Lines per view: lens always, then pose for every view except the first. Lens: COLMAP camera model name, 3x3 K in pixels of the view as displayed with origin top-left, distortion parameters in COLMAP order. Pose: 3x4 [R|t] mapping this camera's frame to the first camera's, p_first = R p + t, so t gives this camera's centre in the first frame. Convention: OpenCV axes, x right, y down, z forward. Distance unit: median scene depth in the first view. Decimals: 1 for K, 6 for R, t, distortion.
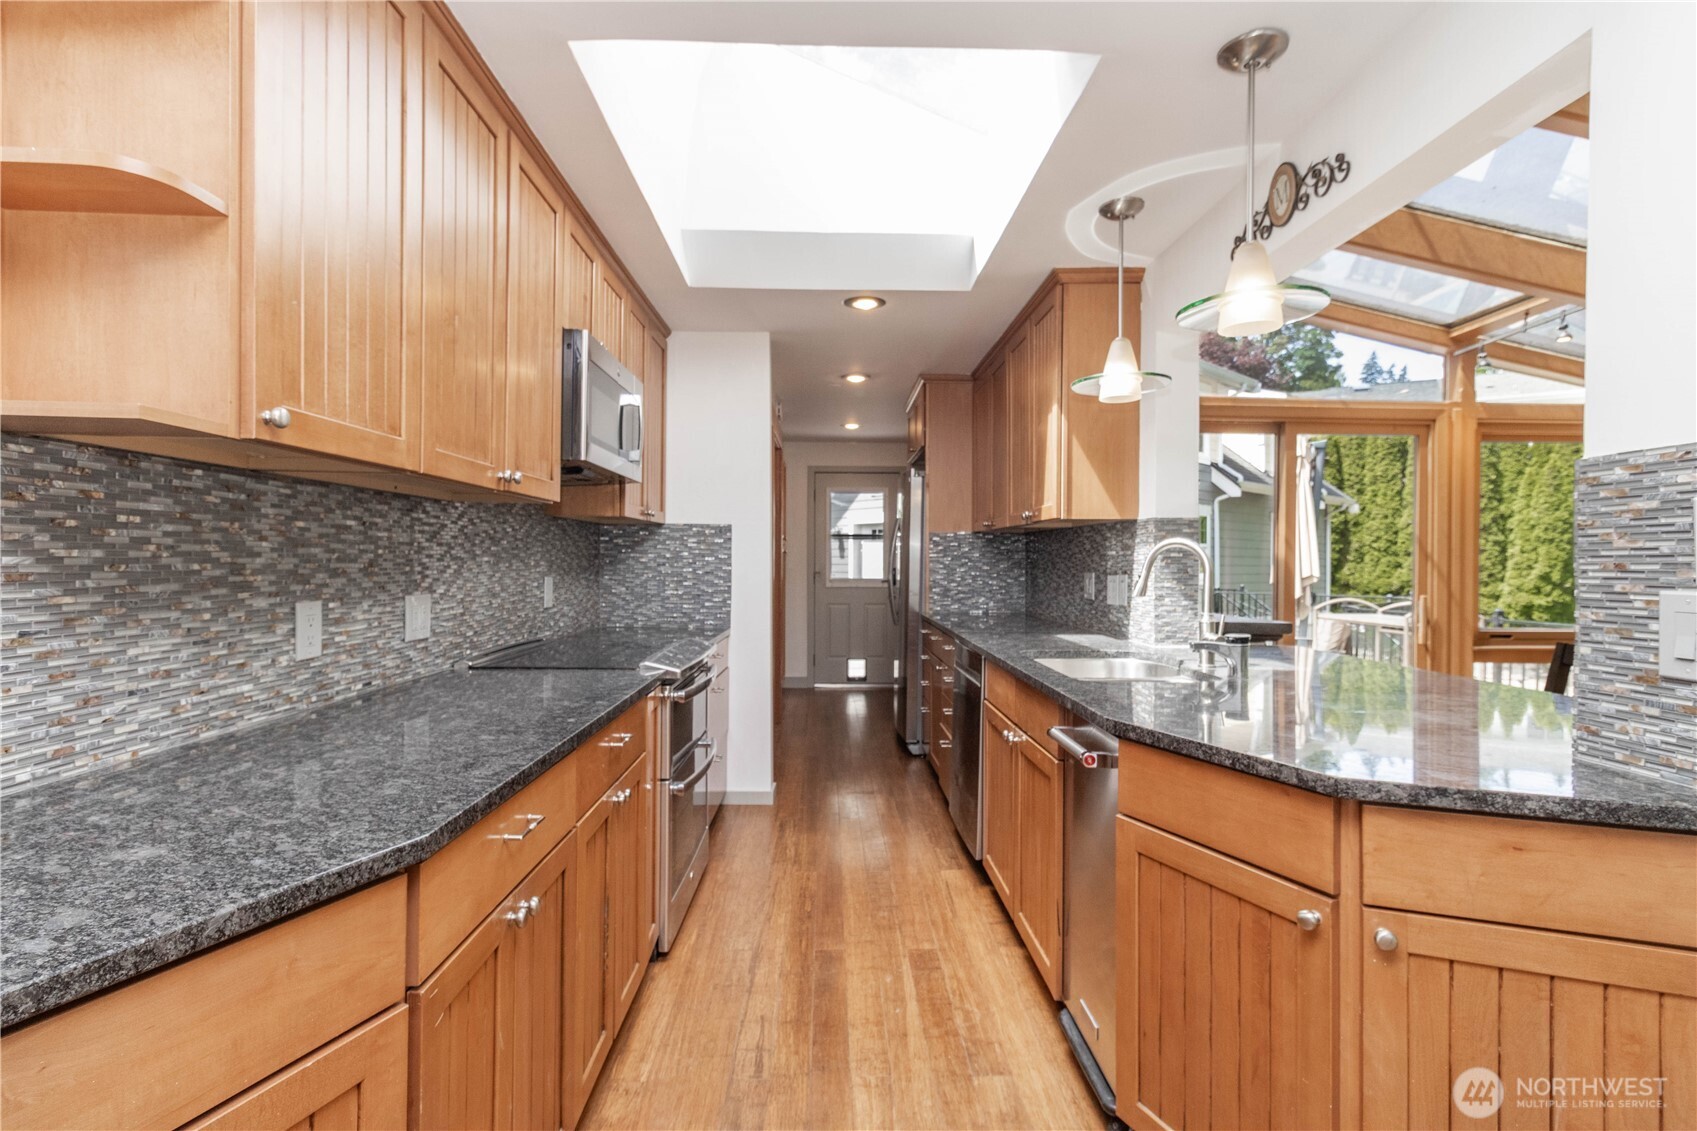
lens RADIAL K [[818.1, 0, 824.1], [0, 818.1, 565.7], [0, 0, 1]] dist [0.006046, 0.000127]
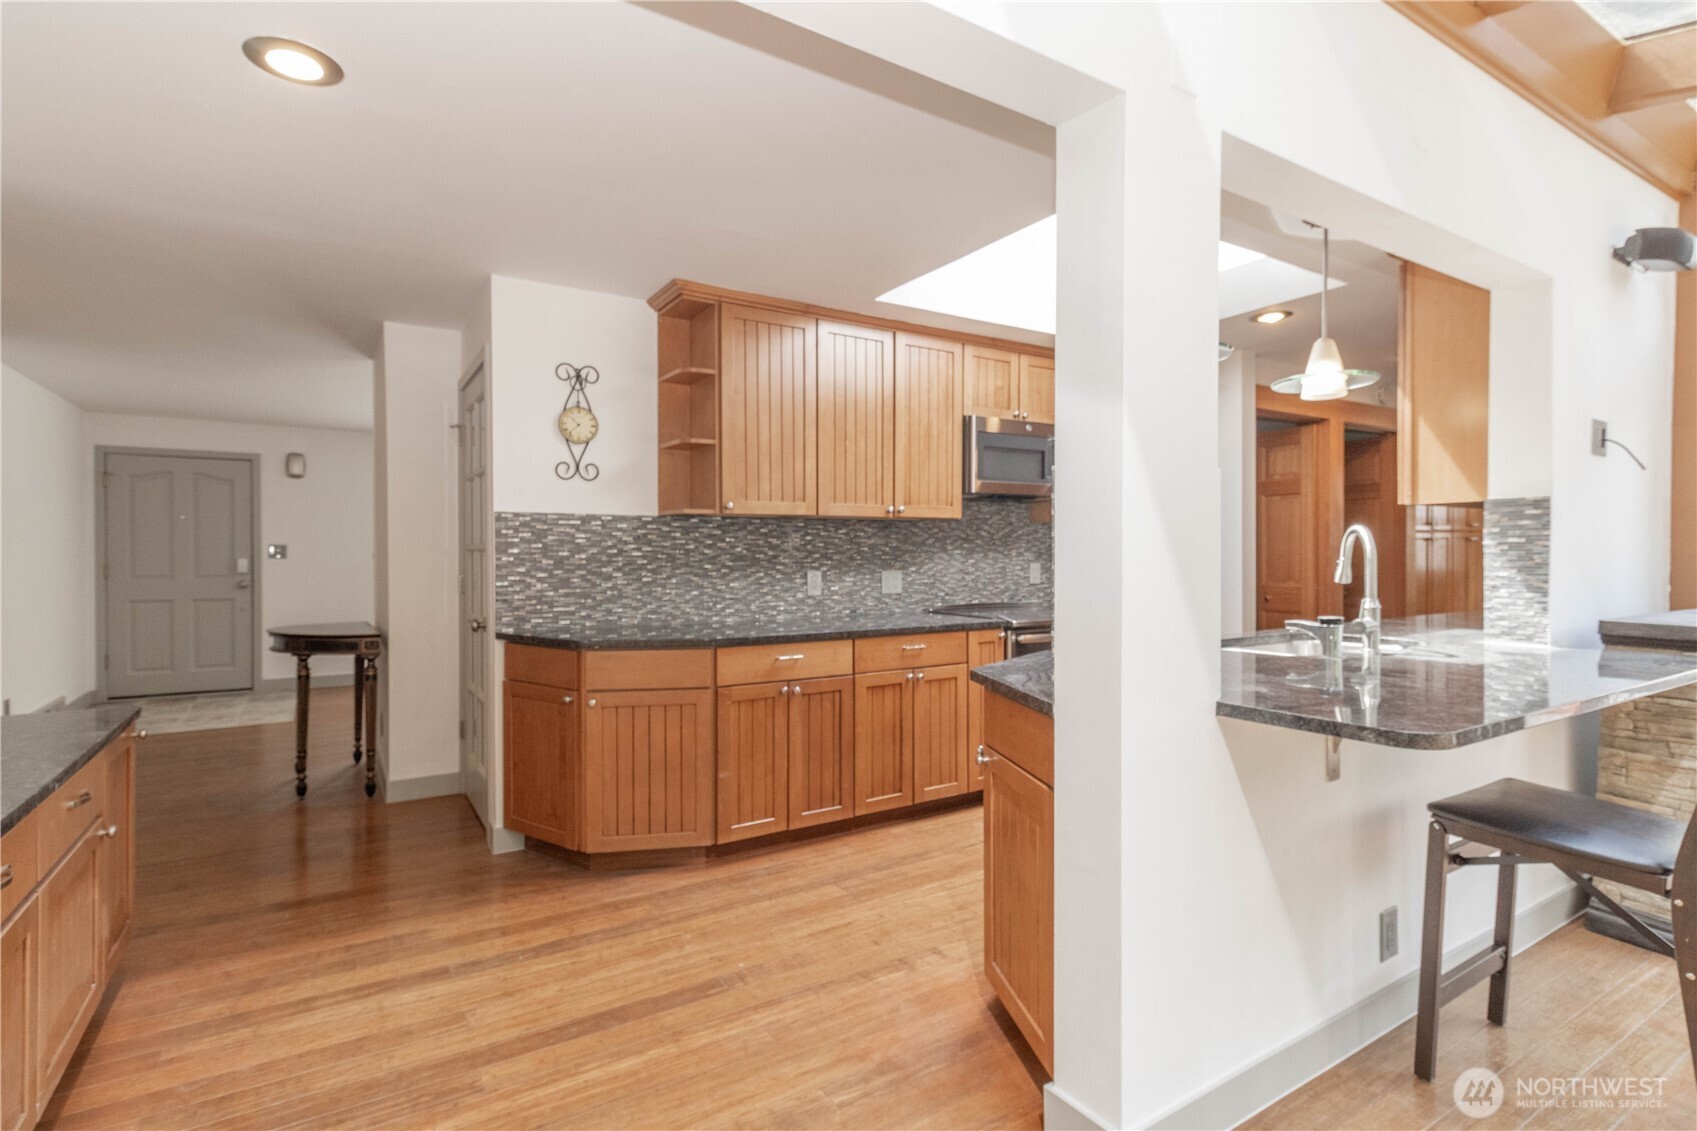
lens RADIAL K [[803.2, 0, 840.2], [0, 803.2, 560.4], [0, 0, 1]] dist [0.011290, 0.000064]
pose [[0.519407, 0.000820, -0.854526, 0.795822], [0.001672, 0.999997, 0.001976, 0.005618], [0.854525, -0.002455, 0.519404, -0.071239]]
